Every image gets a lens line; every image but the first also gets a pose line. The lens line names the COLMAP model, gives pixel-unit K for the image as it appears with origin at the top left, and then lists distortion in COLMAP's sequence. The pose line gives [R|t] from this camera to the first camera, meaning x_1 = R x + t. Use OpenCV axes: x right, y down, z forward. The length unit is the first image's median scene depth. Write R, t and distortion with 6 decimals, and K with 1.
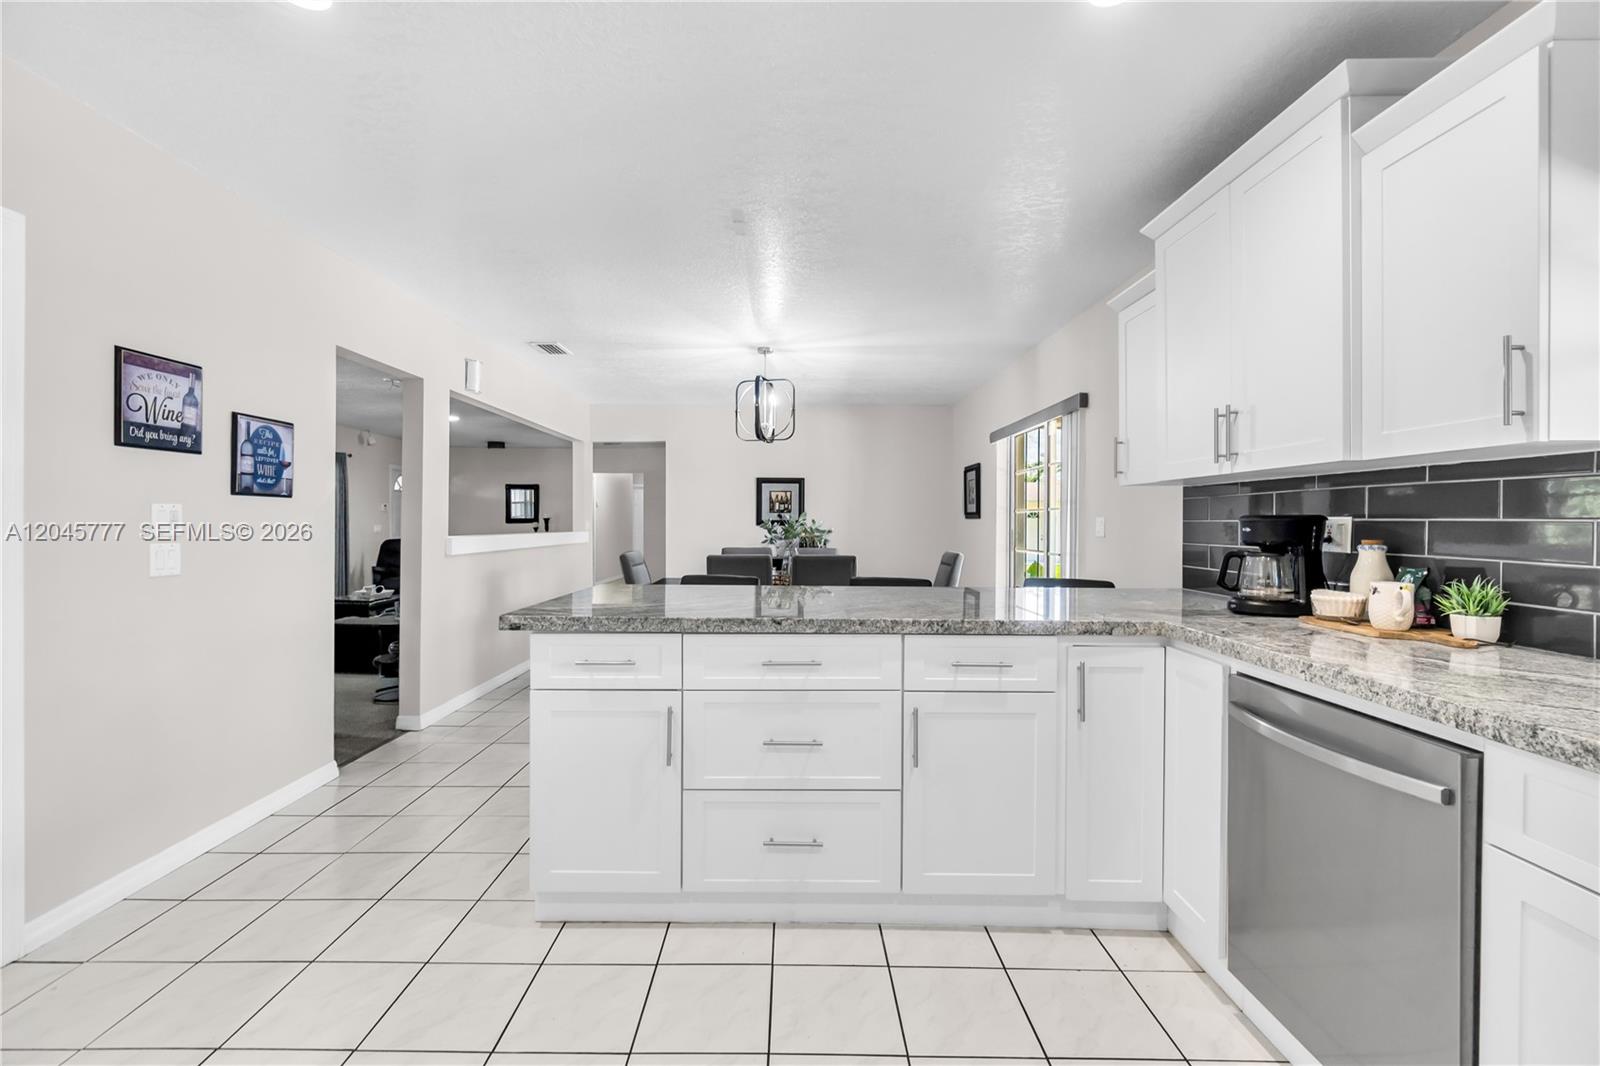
lens RADIAL K [[702.8, 0, 789.4], [0, 702.8, 526.8], [0, 0, 1]] dist [-0.003464, -0.001250]
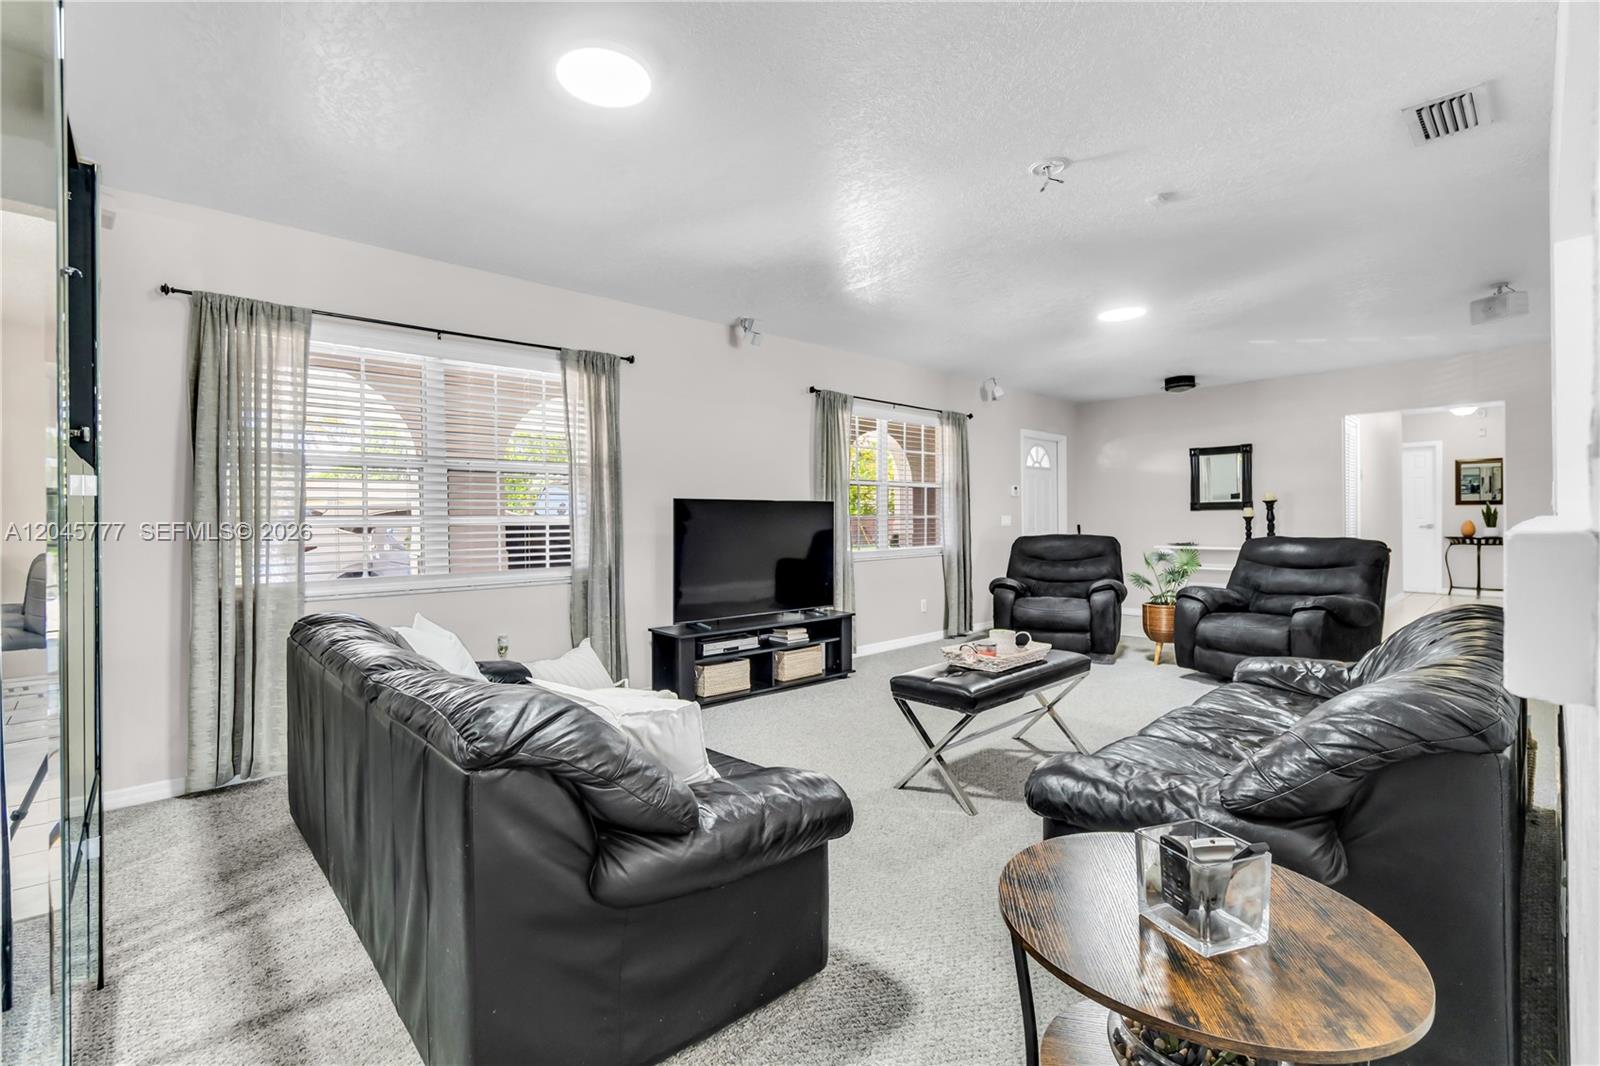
lens RADIAL K [[702.8, 0, 789.4], [0, 702.8, 526.8], [0, 0, 1]] dist [-0.003464, -0.001250]
pose [[0.683112, -0.006810, -0.730282, -0.210827], [0.009962, 0.999950, -0.000007, 0.006108], [0.730246, -0.007270, 0.683145, 0.343428]]
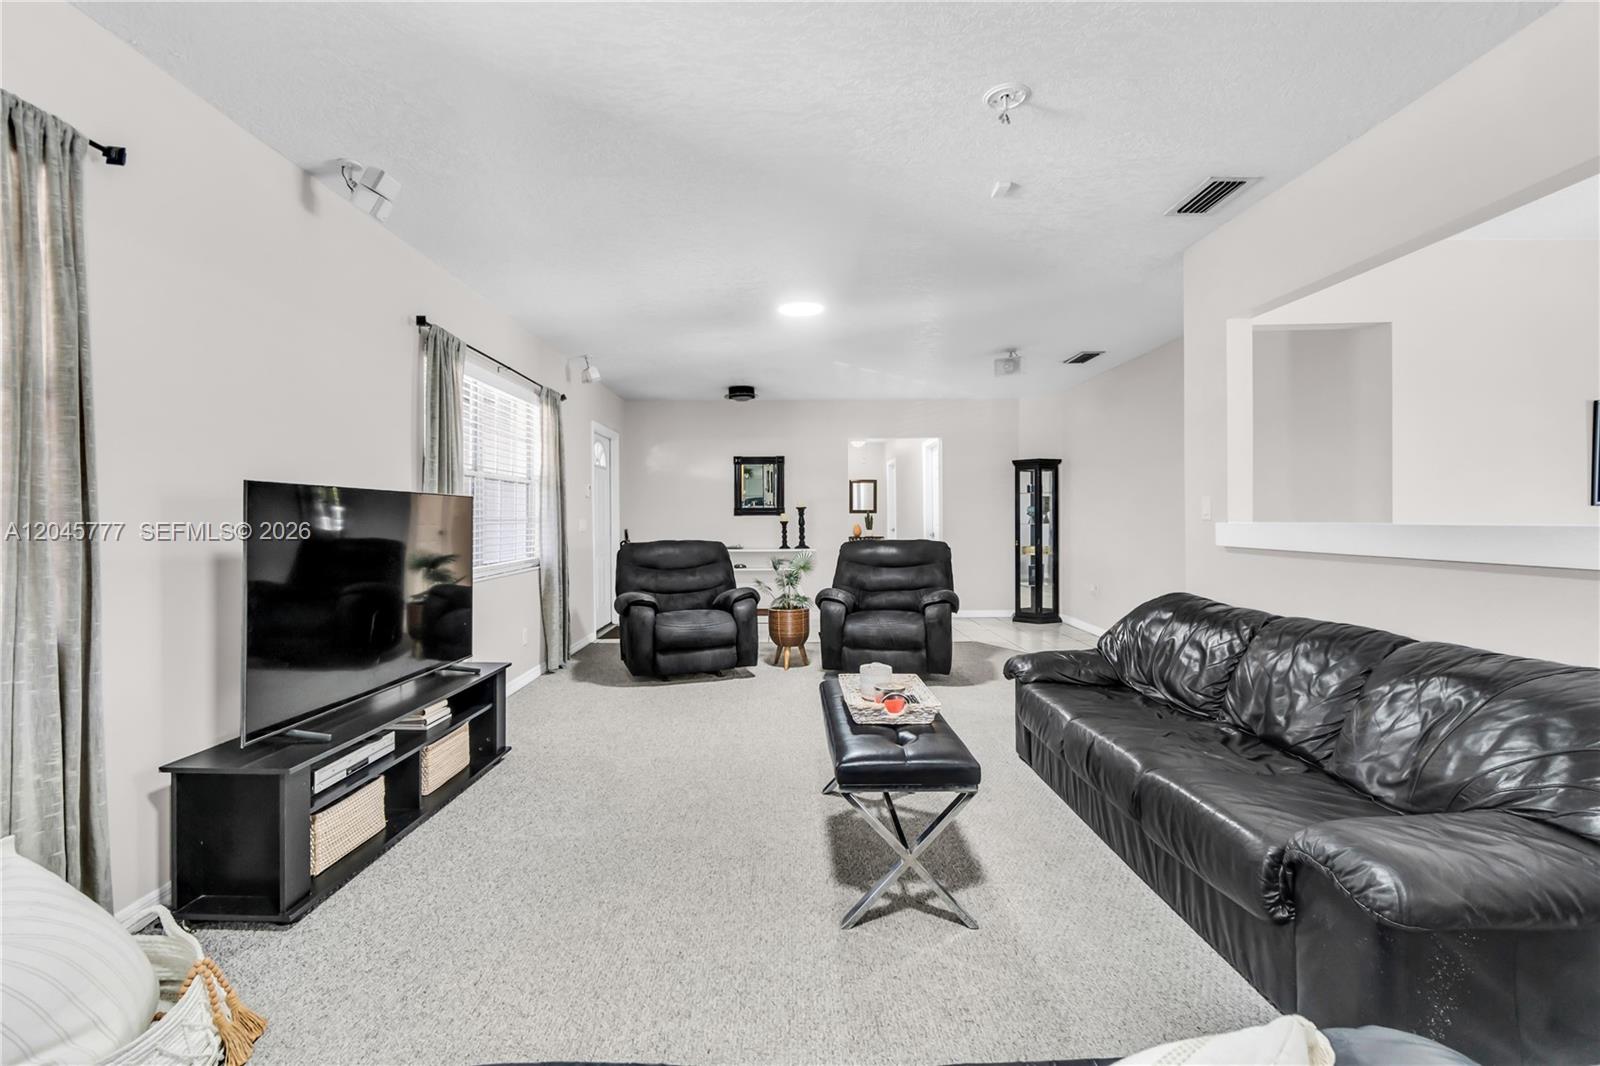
lens RADIAL K [[700.7, 0, 788.0], [0, 700.7, 519.1], [0, 0, 1]] dist [-0.000003, -0.000477]
pose [[0.999867, -0.011518, 0.011572, -0.397480], [0.011586, 0.999916, -0.005815, 0.002798], [-0.011504, 0.005948, 0.999916, 0.376835]]
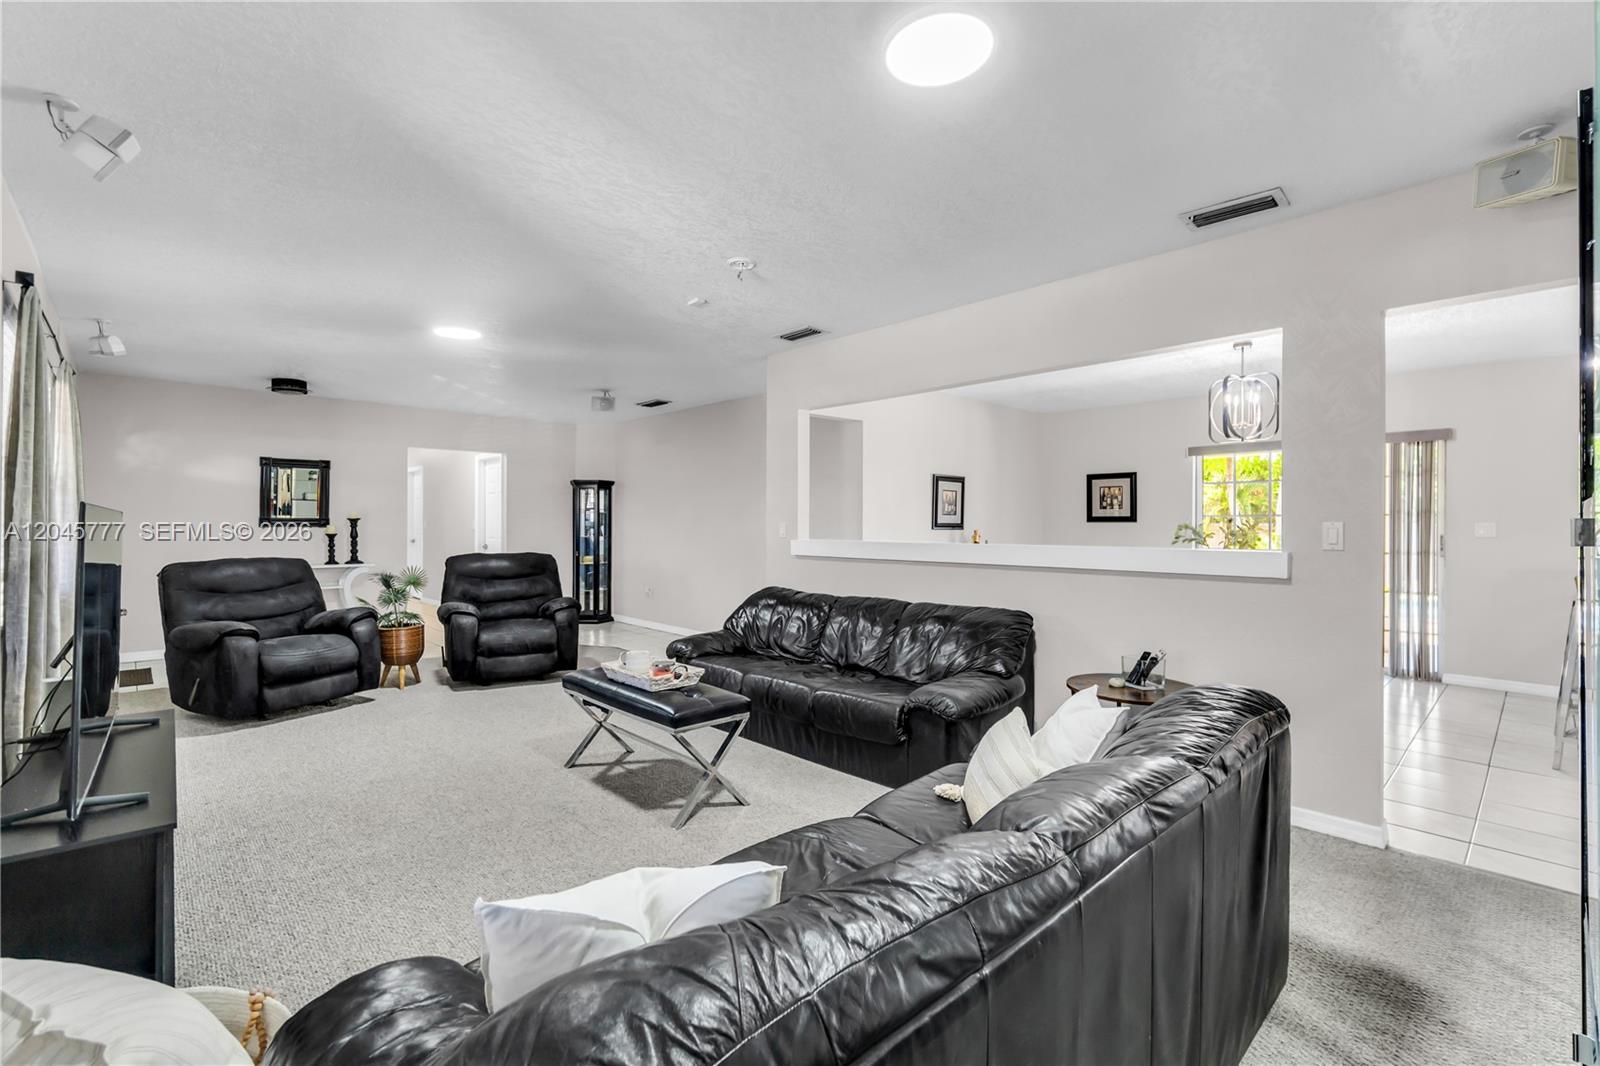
lens RADIAL K [[700.7, 0, 788.0], [0, 700.7, 519.1], [0, 0, 1]] dist [-0.000003, -0.000477]
pose [[0.724603, 0.004529, 0.689152, -0.531361], [0.003923, 0.999935, -0.010697, -0.004073], [-0.689156, 0.010455, 0.724538, 0.340994]]
